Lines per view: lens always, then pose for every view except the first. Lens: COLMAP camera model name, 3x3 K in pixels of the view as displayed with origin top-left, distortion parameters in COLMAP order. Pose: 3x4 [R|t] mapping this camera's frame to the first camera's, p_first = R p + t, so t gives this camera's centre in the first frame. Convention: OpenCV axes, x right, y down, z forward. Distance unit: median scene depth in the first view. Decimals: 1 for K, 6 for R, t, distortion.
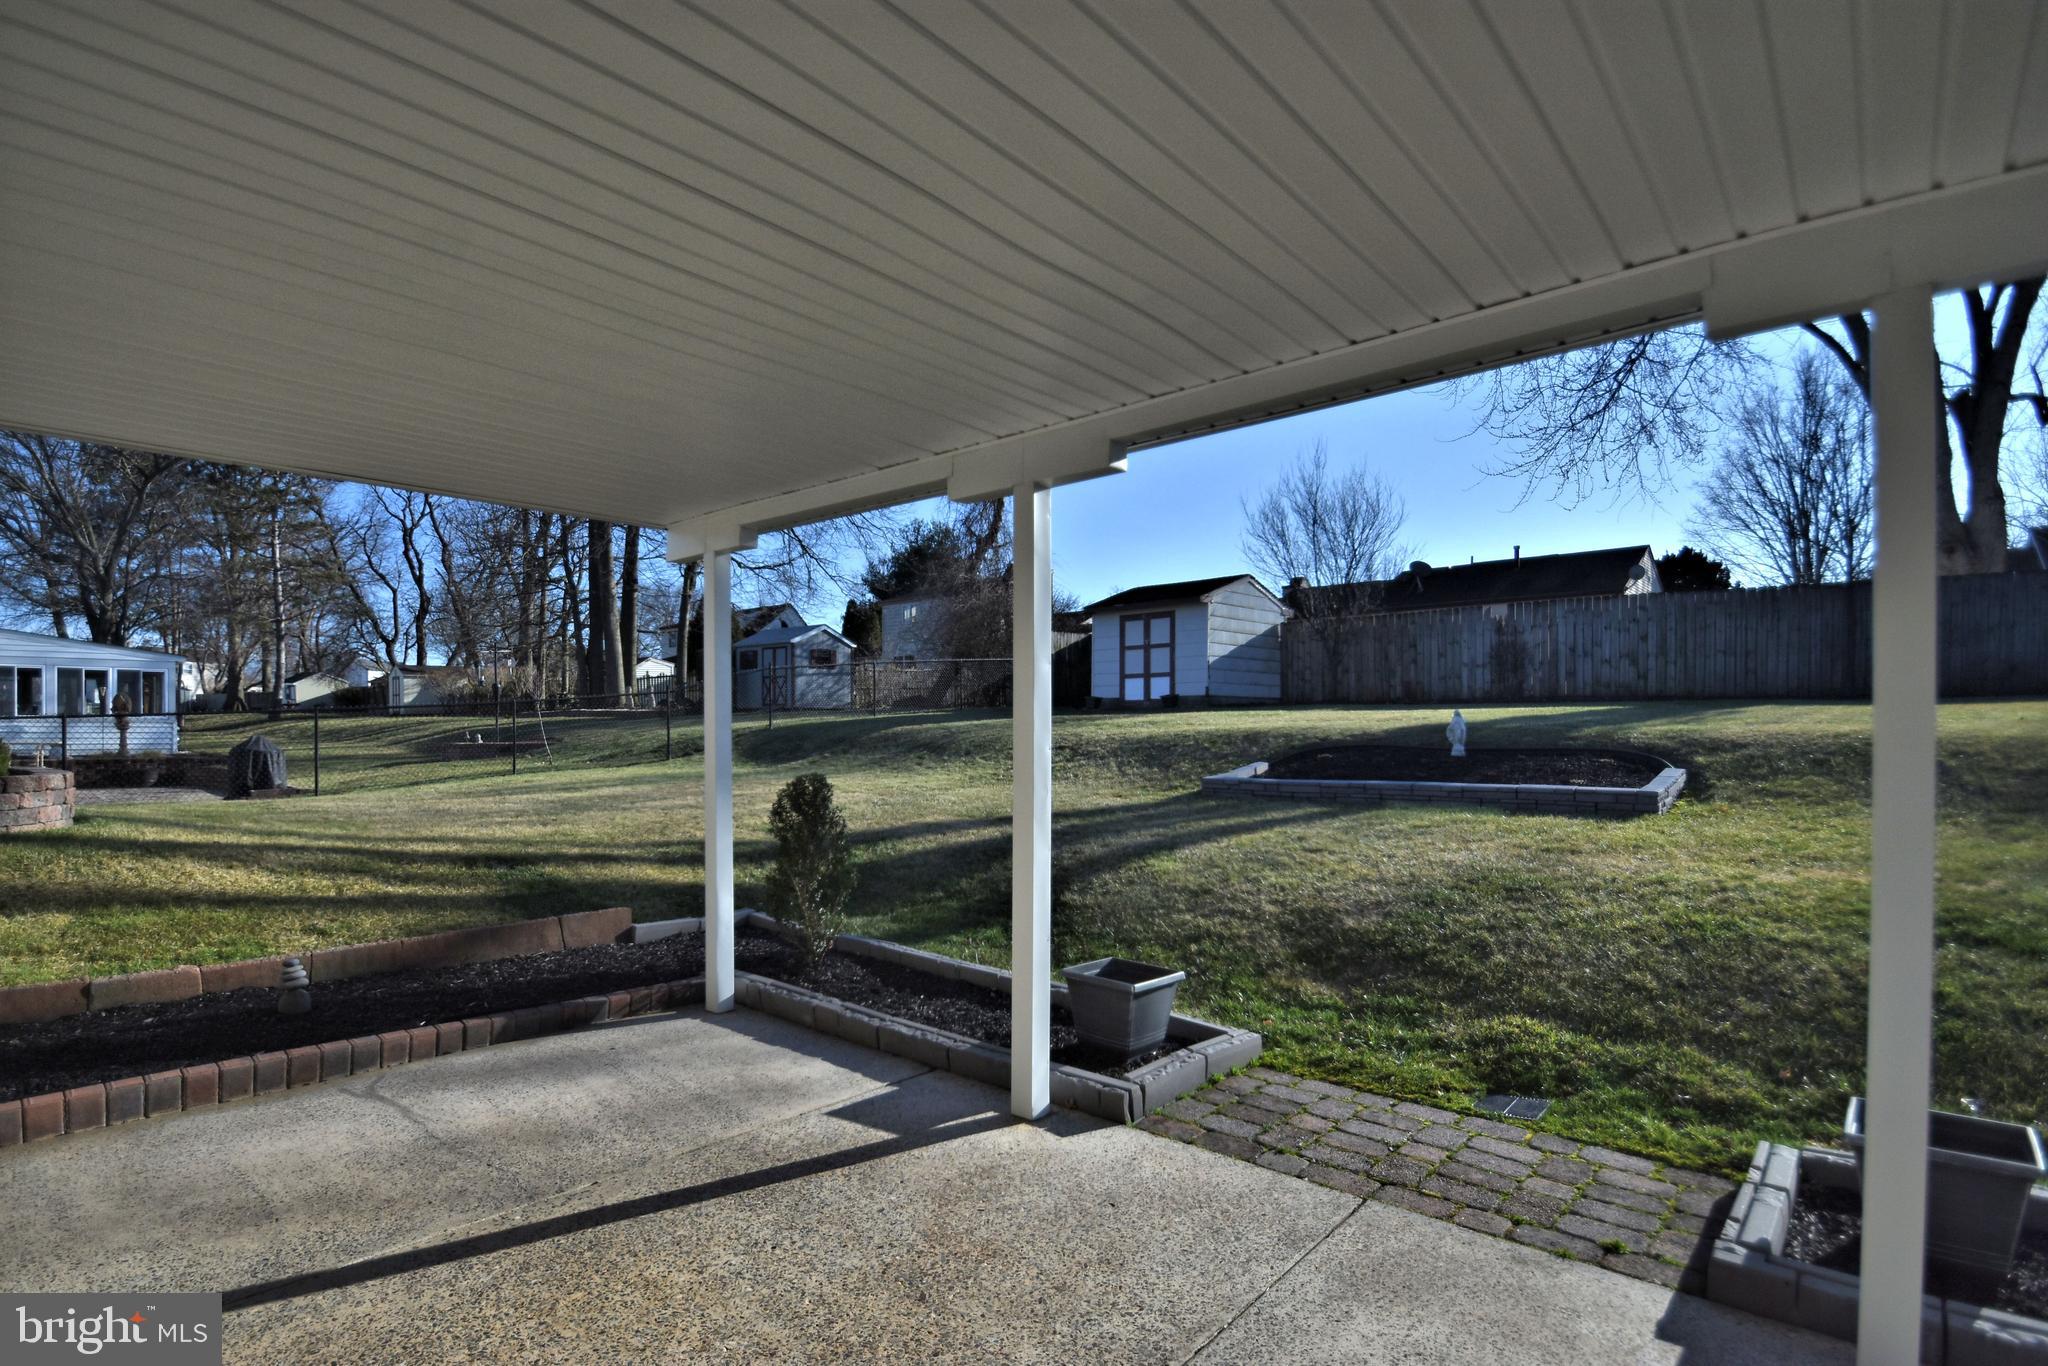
lens RADIAL K [[987.5, 0, 994.9], [0, 987.5, 730.8], [0, 0, 1]] dist [-0.000432, -0.016319]
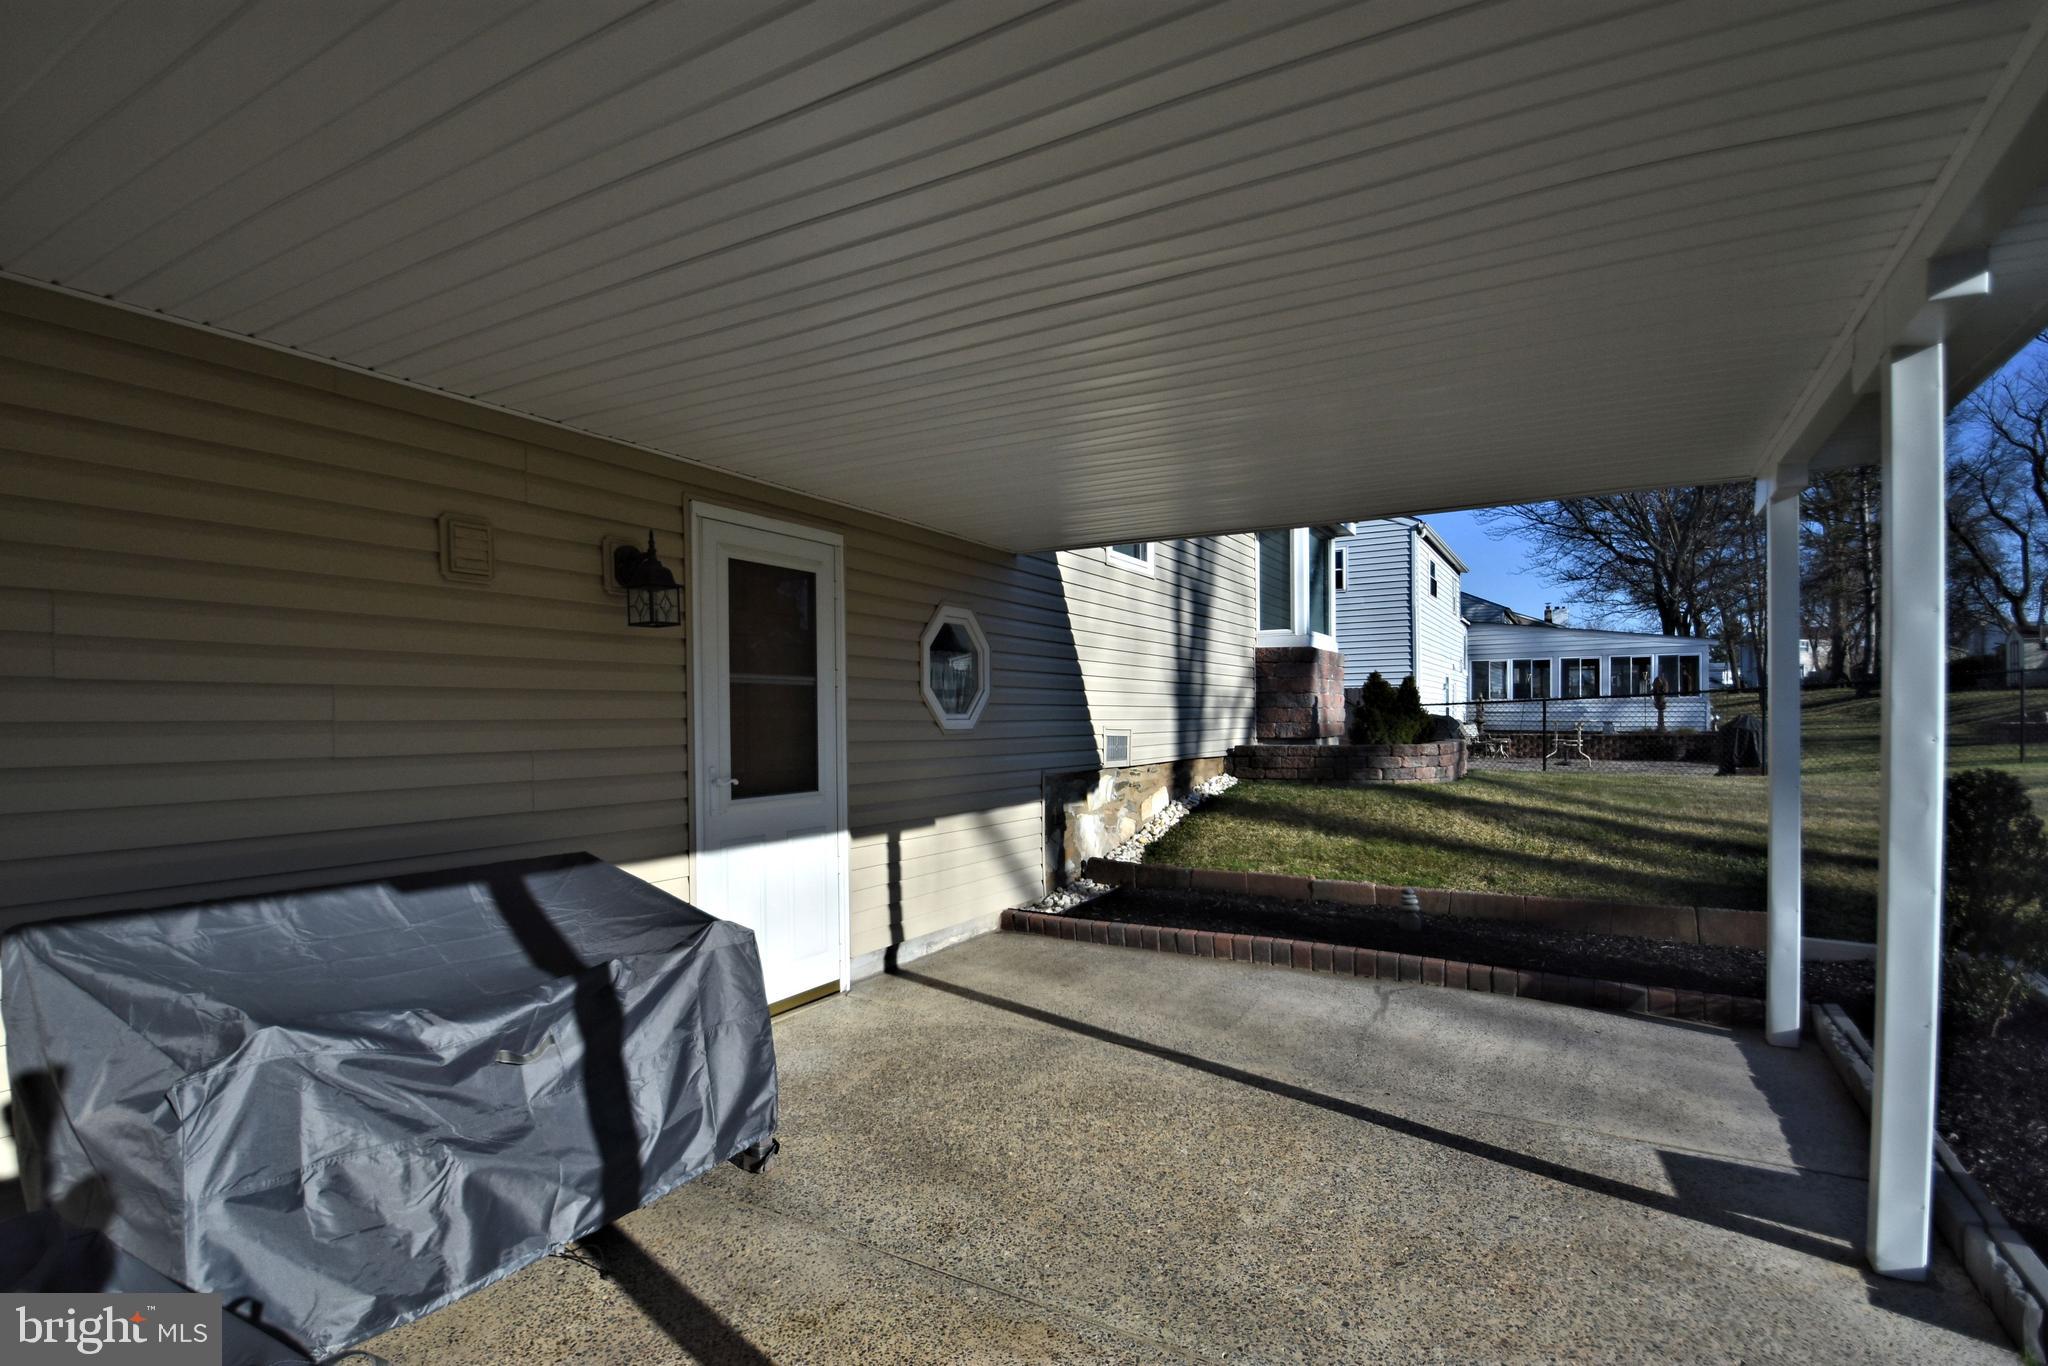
lens RADIAL K [[987.5, 0, 994.9], [0, 987.5, 730.8], [0, 0, 1]] dist [-0.000432, -0.016319]
pose [[0.198860, 0.014269, -0.979924, 0.464893], [0.008121, 0.999836, 0.016207, -0.002372], [0.979994, -0.011180, 0.198712, 0.212633]]
